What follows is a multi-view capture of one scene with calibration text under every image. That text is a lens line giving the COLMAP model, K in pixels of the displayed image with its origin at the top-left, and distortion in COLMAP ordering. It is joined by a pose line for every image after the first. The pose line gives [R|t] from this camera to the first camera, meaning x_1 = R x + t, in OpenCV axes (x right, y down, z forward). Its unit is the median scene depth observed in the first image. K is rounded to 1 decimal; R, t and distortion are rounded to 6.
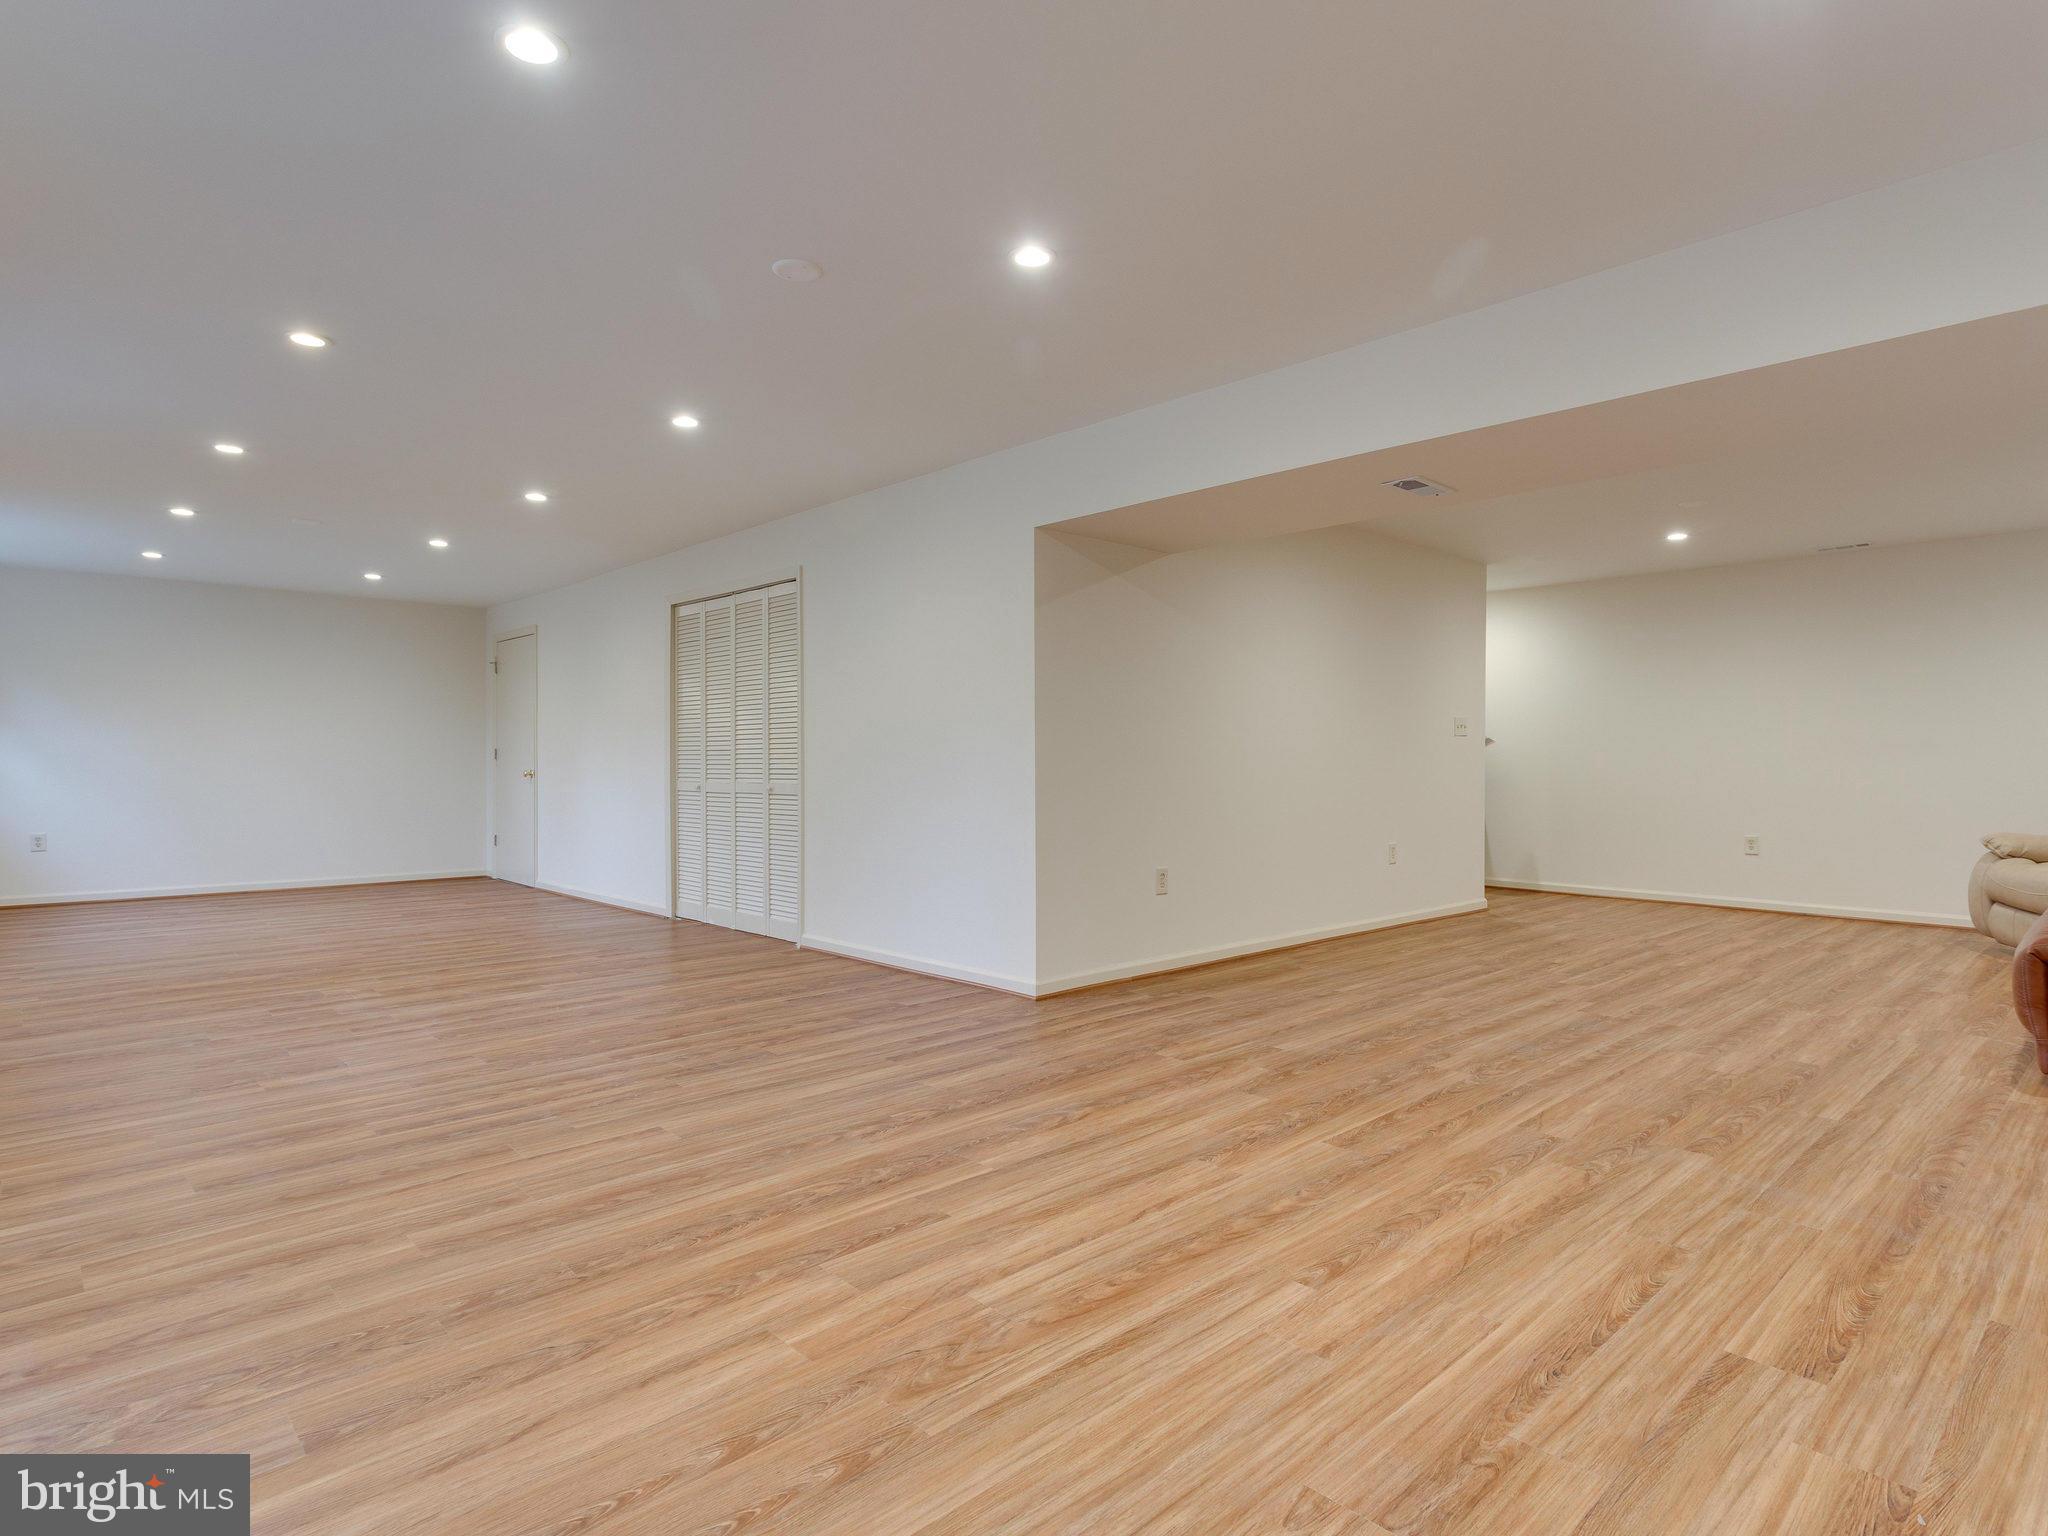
lens RADIAL K [[1110.6, 0, 1024.4], [0, 1110.6, 765.2], [0, 0, 1]] dist [-0.005522, 0.000657]
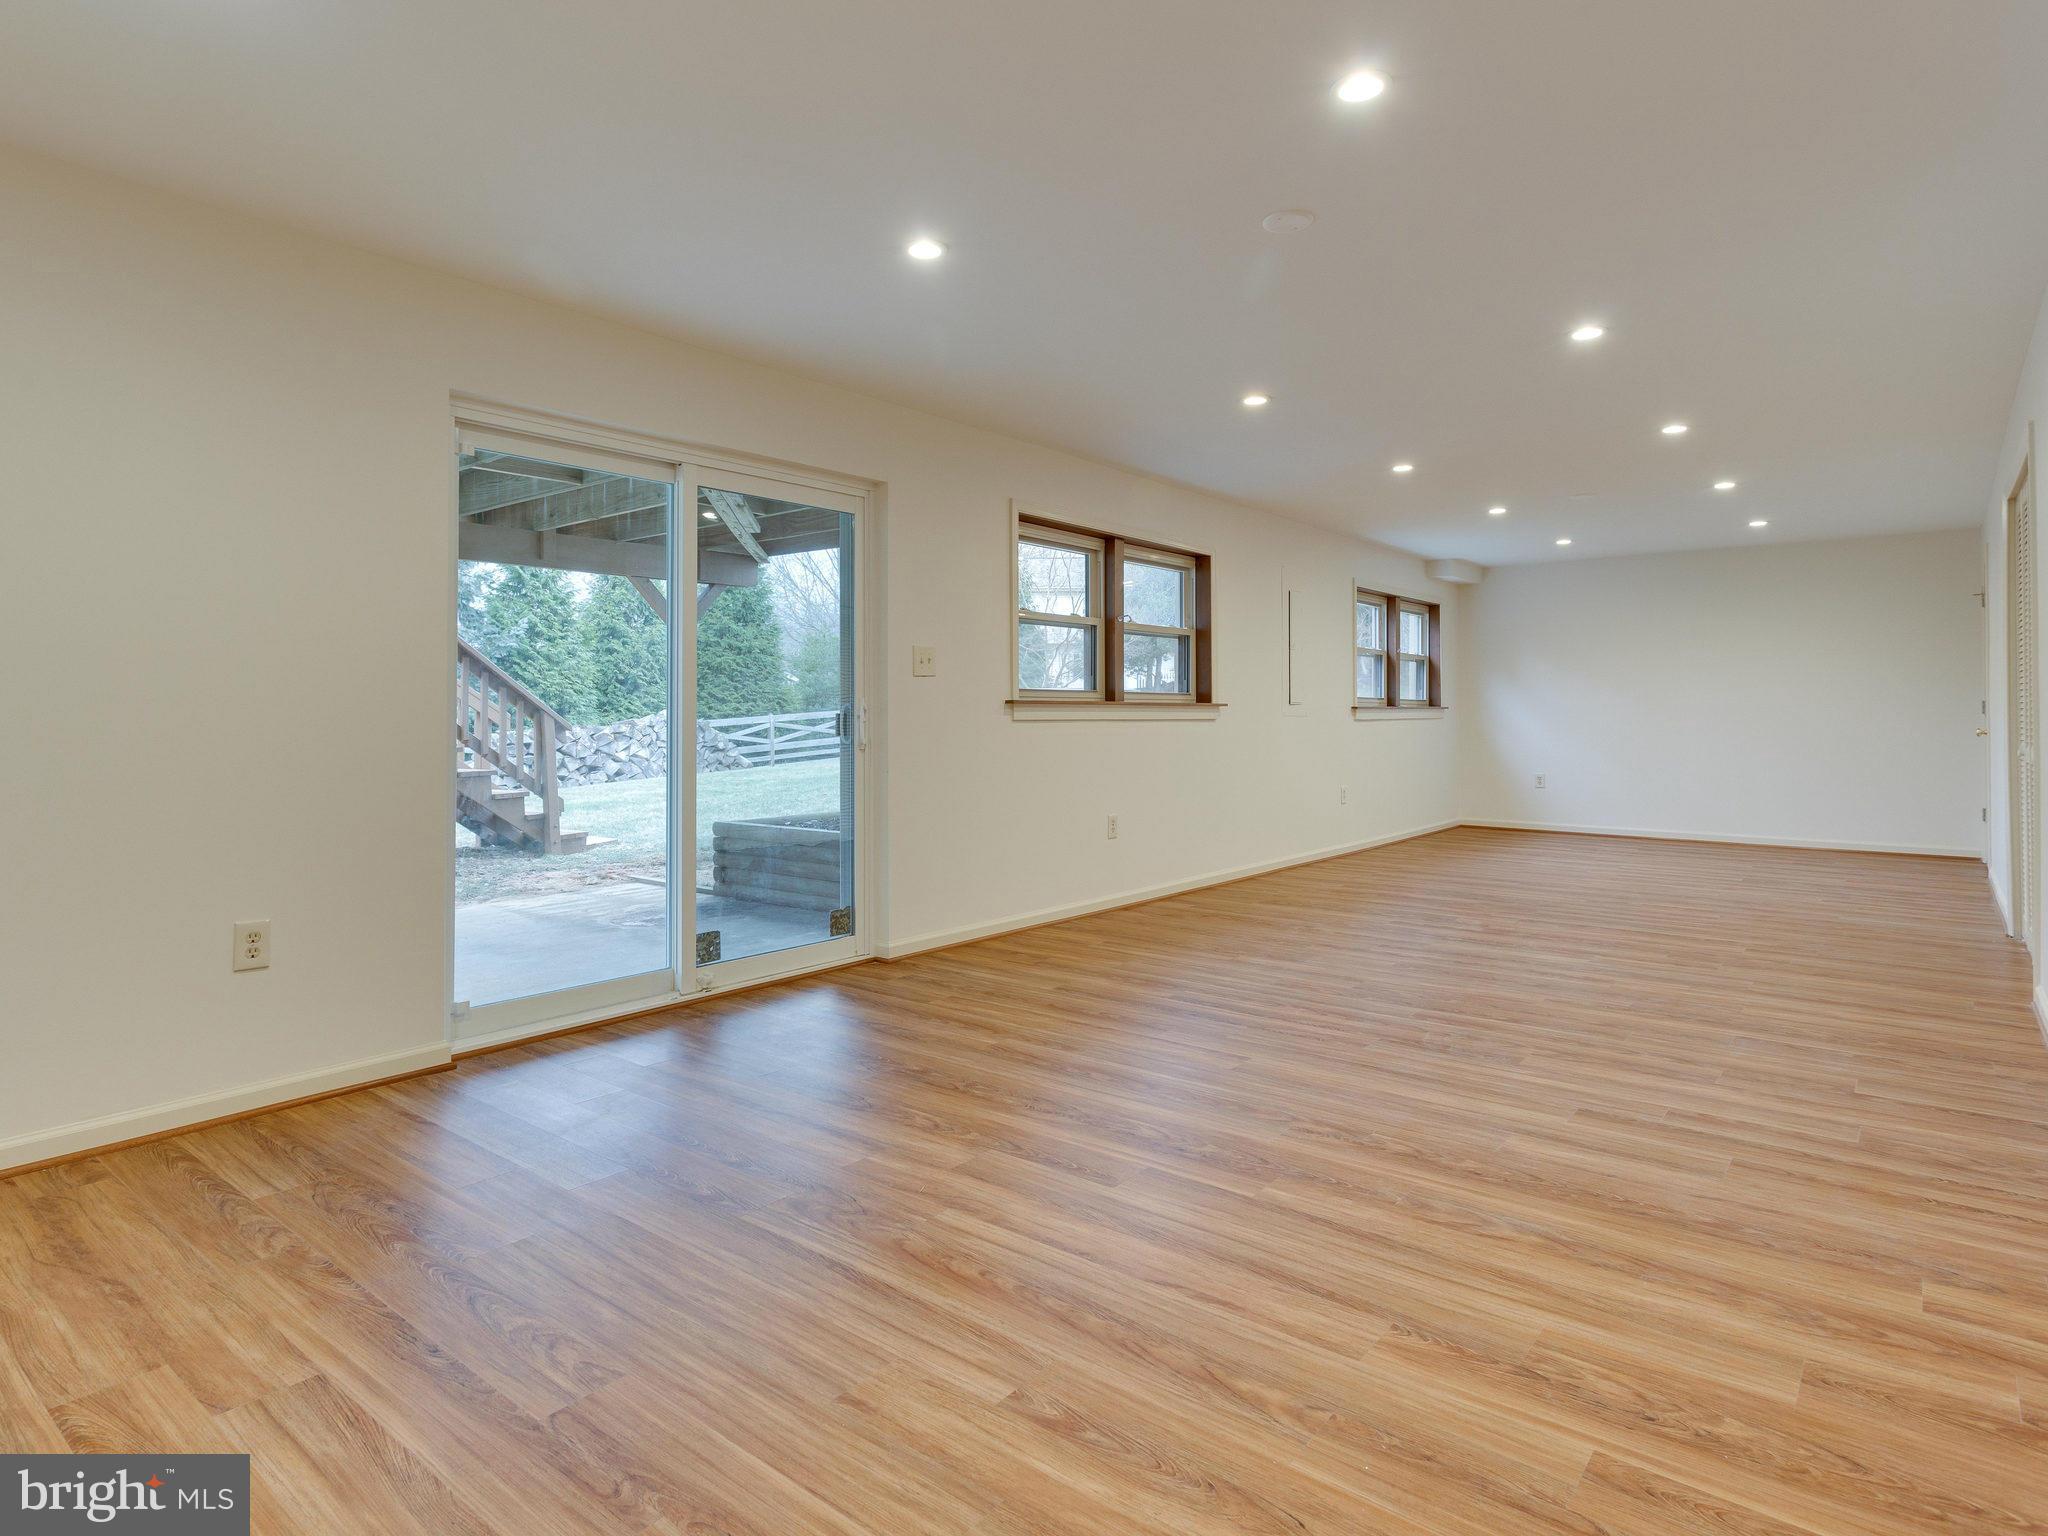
lens RADIAL K [[1110.6, 0, 1025.9], [0, 1110.6, 756.9], [0, 0, 1]] dist [-0.005522, 0.000657]
pose [[0.146124, 0.040225, -0.988448, 0.795555], [-0.005091, 0.999190, 0.039910, -0.013291], [0.989253, -0.000800, 0.146211, 0.702685]]
